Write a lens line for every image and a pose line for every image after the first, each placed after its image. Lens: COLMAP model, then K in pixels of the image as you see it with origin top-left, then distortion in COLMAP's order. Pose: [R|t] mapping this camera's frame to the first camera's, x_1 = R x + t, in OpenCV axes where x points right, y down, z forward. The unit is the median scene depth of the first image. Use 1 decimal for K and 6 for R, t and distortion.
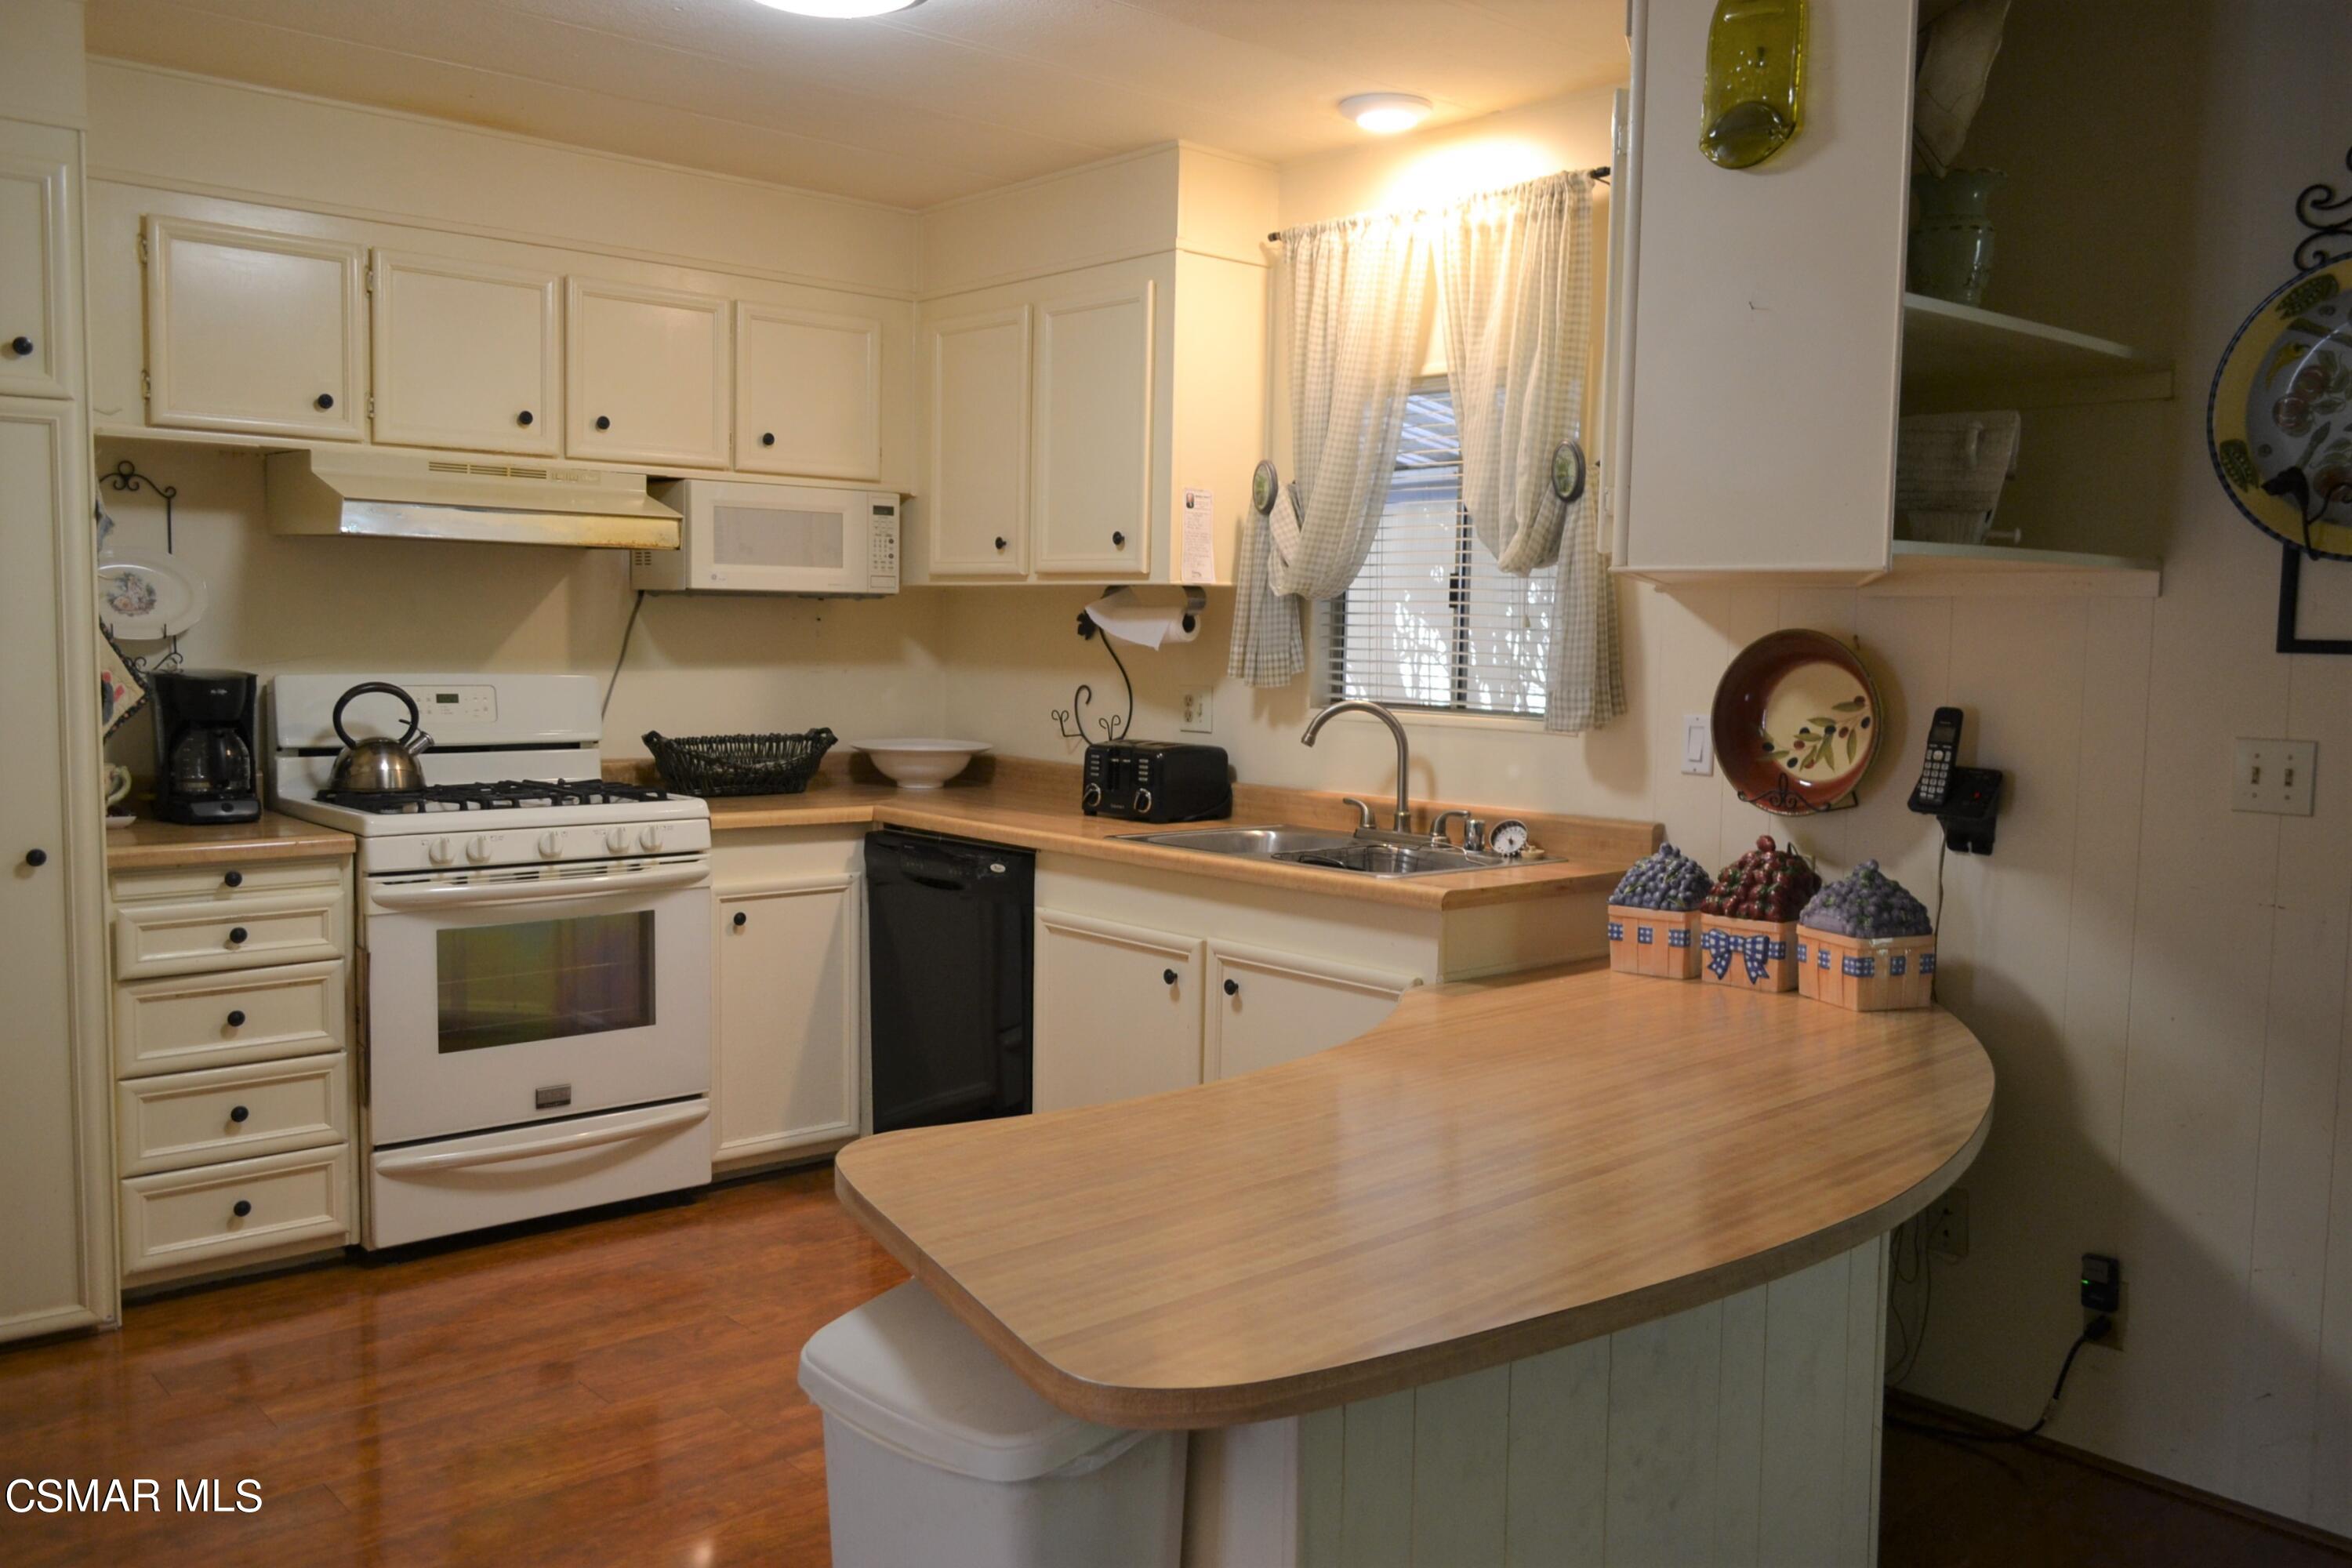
lens RADIAL K [[1894.4, 0, 1180.8], [0, 1894.4, 781.0], [0, 0, 1]] dist [0.007310, -0.001221]
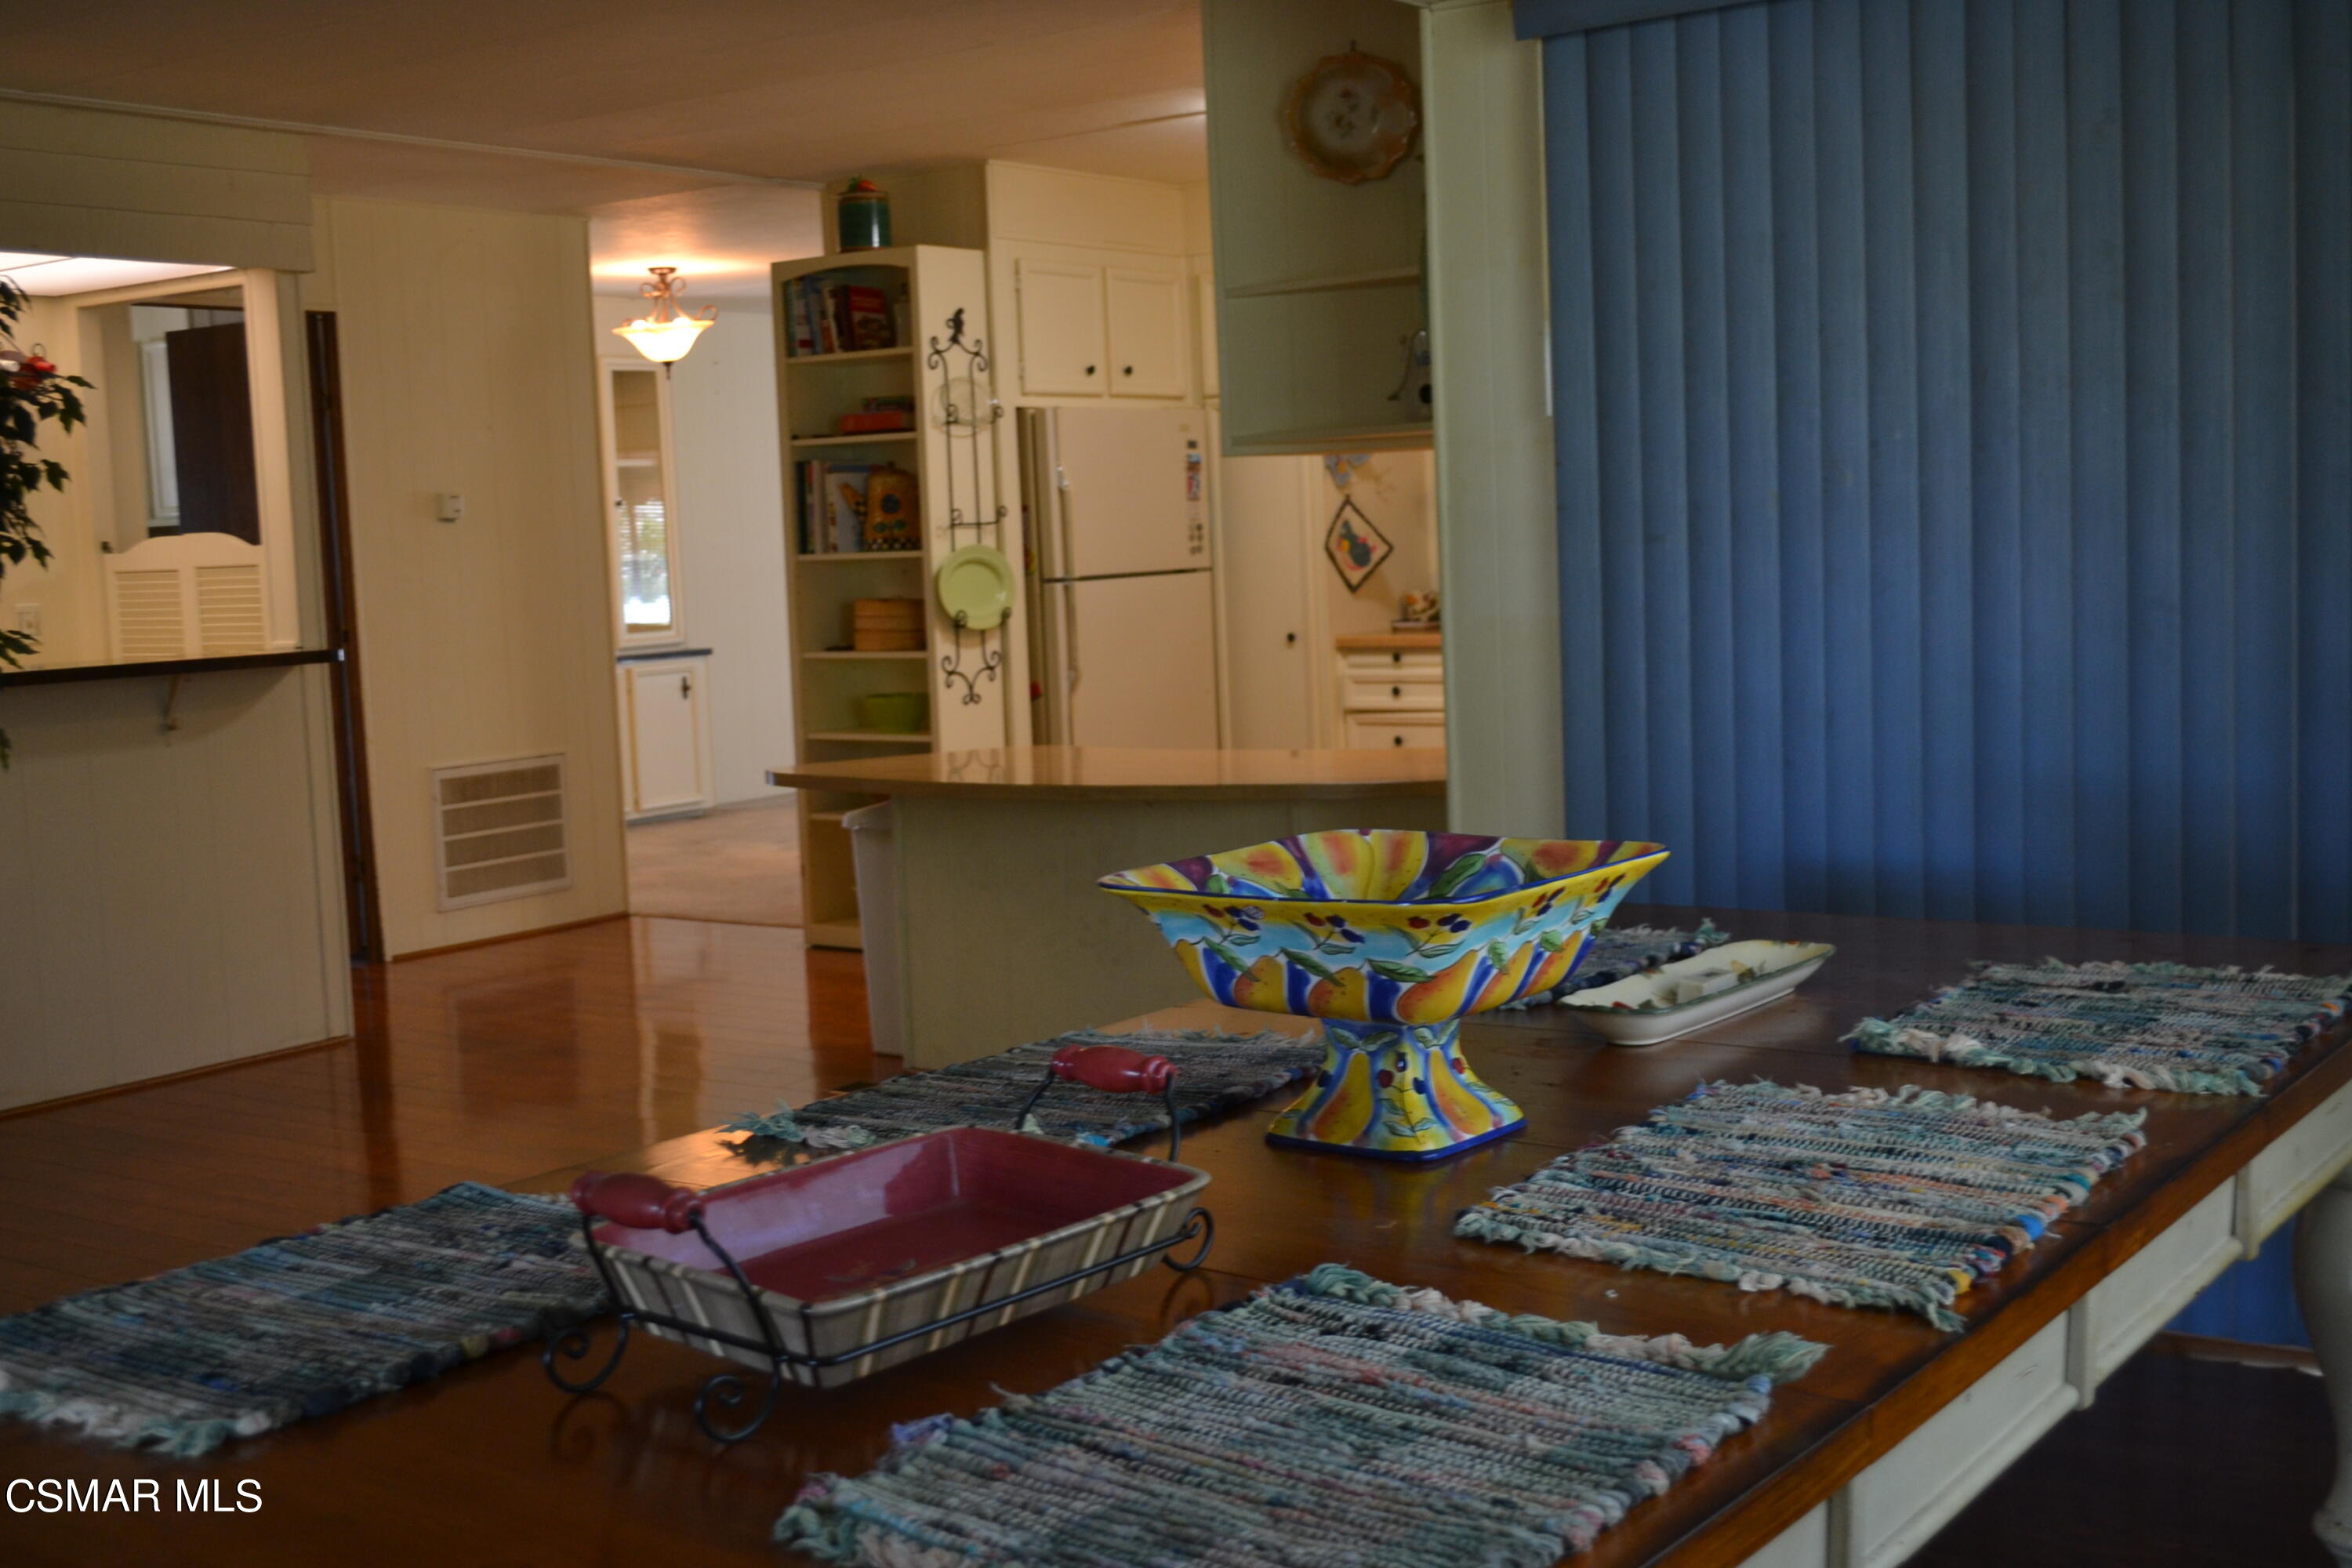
lens RADIAL K [[2600.6, 0, 1183.0], [0, 2600.6, 775.3], [0, 0, 1]] dist [-0.016226, 0.000000]
pose [[0.227032, 0.067728, -0.971529, 1.507269], [-0.032884, 0.997543, 0.061857, 0.016941], [0.973332, 0.017904, 0.228702, 0.253099]]
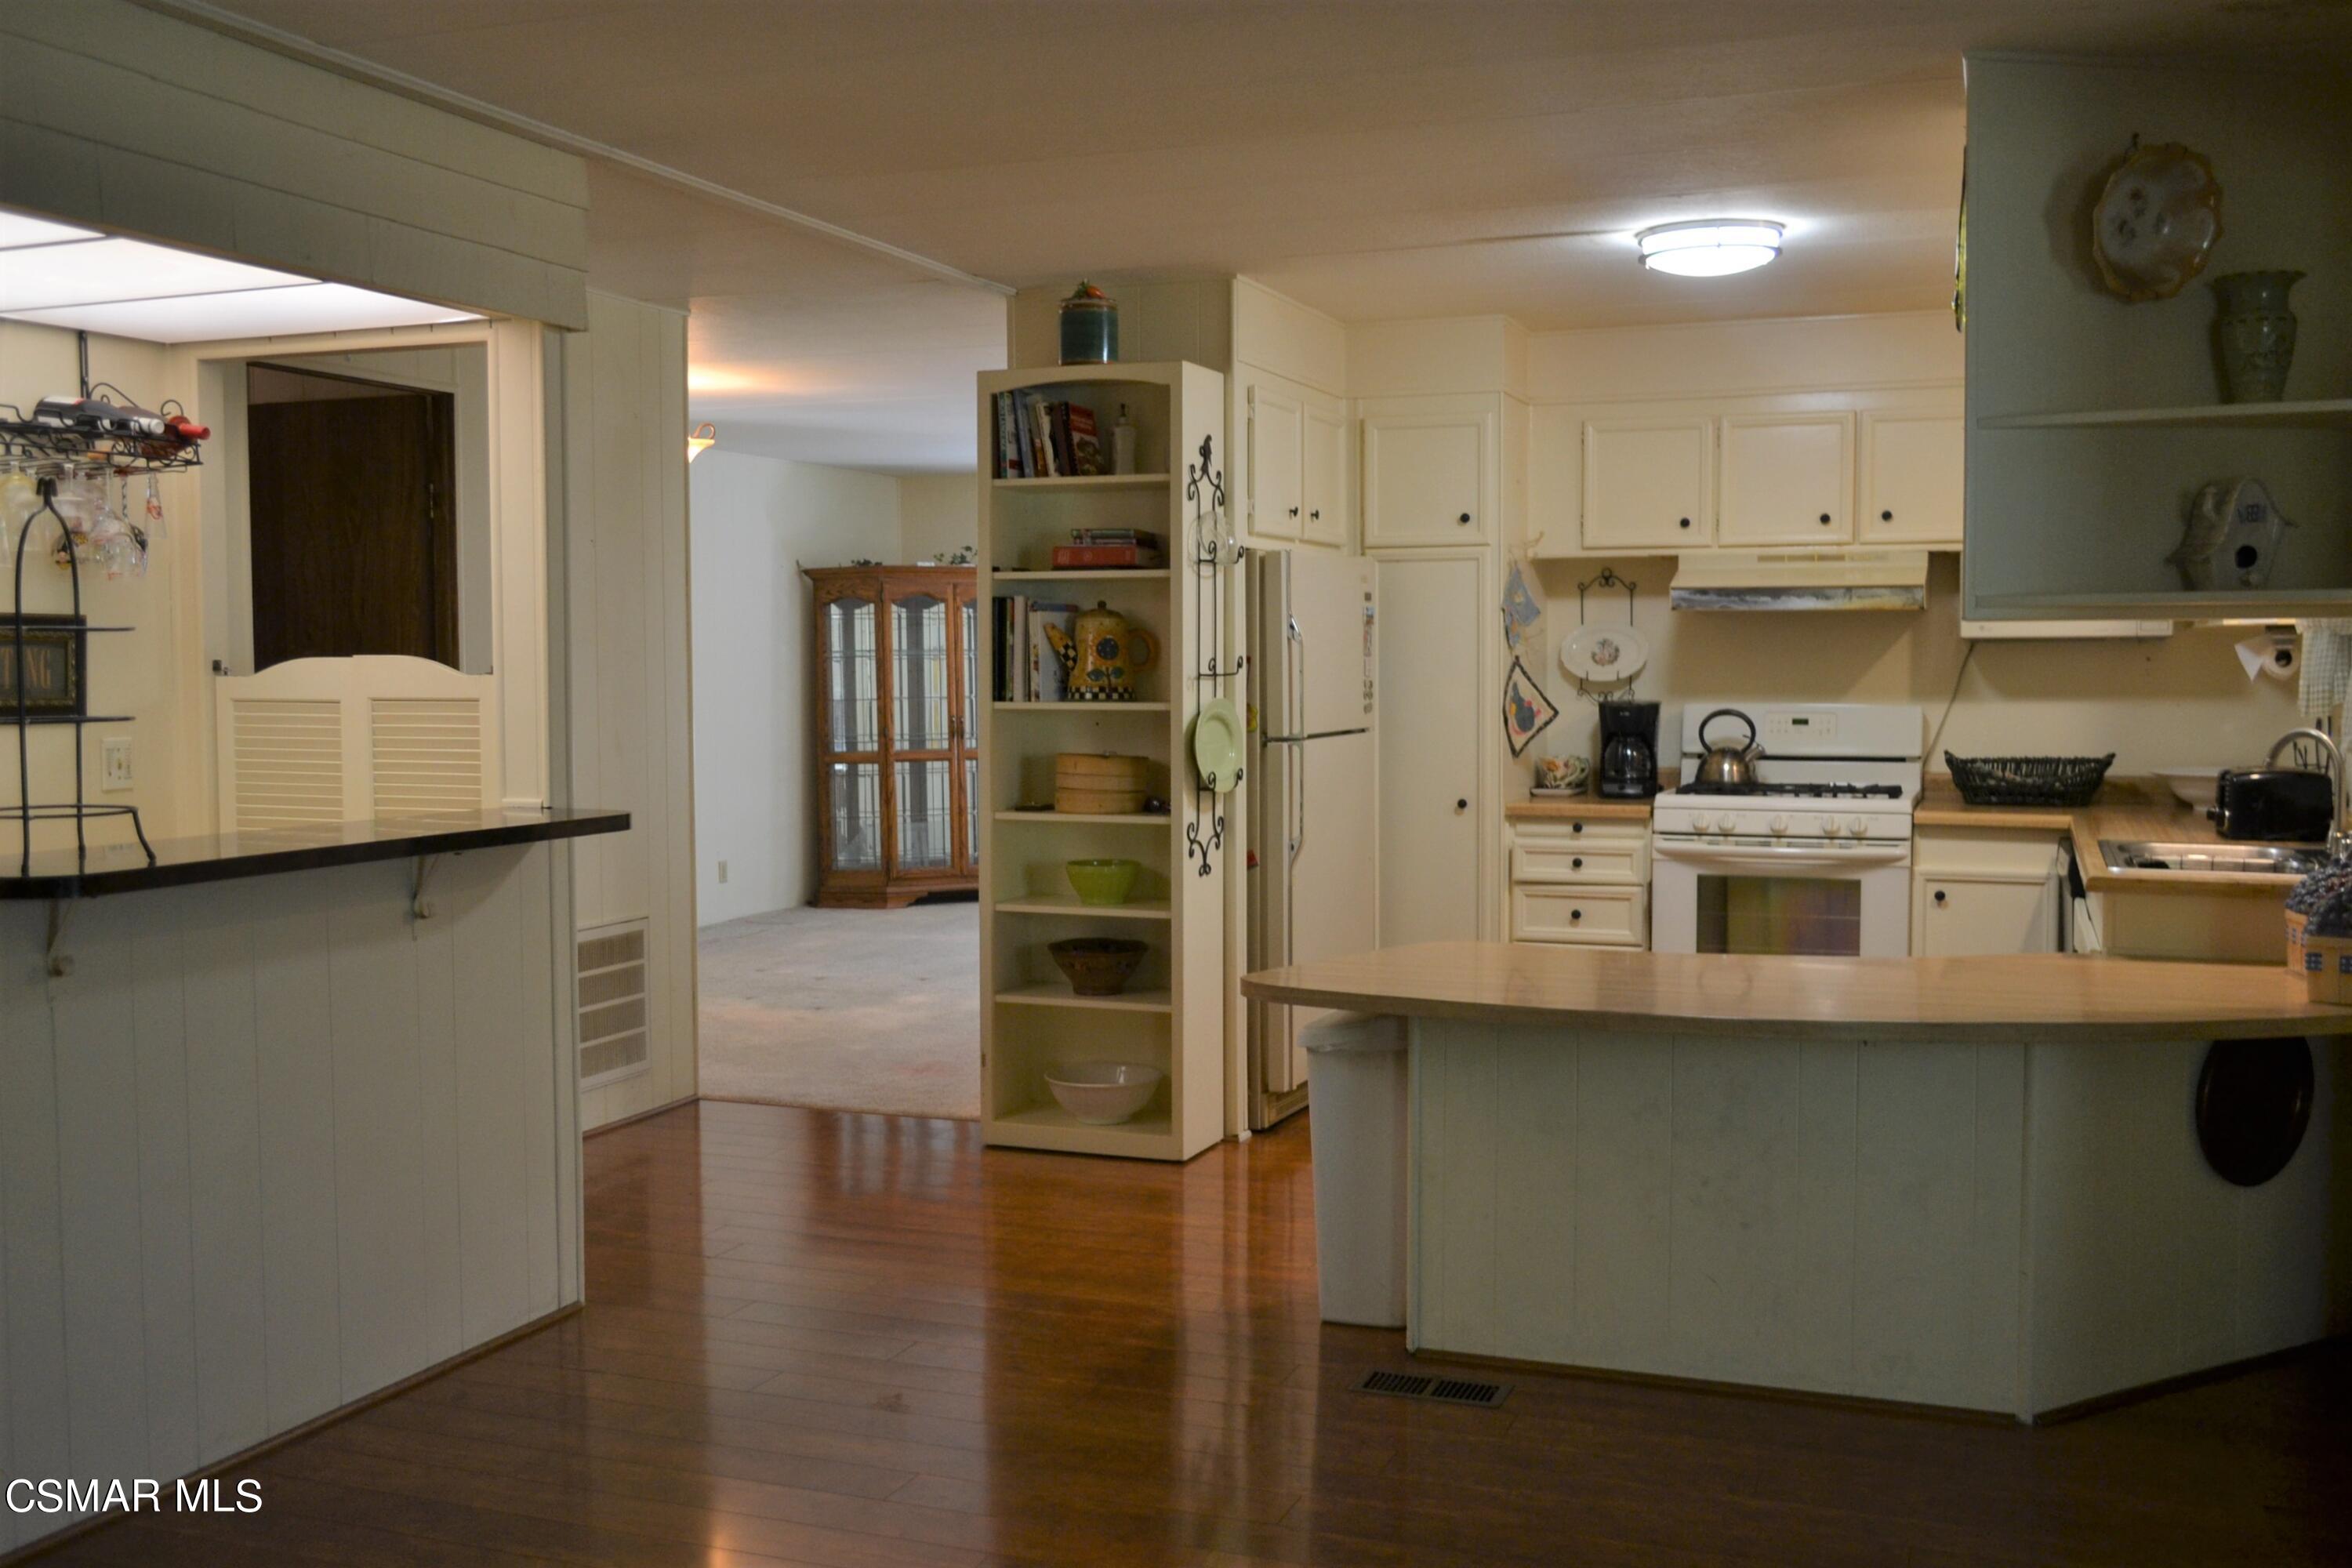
lens RADIAL K [[2173.1, 0, 1191.0], [0, 2173.1, 782.6], [0, 0, 1]] dist [-0.023931, 0.000000]
pose [[0.460204, 0.033503, -0.887181, 0.871442], [-0.059820, 0.998187, 0.006664, 0.017999], [0.885796, 0.050004, 0.461373, -0.130366]]
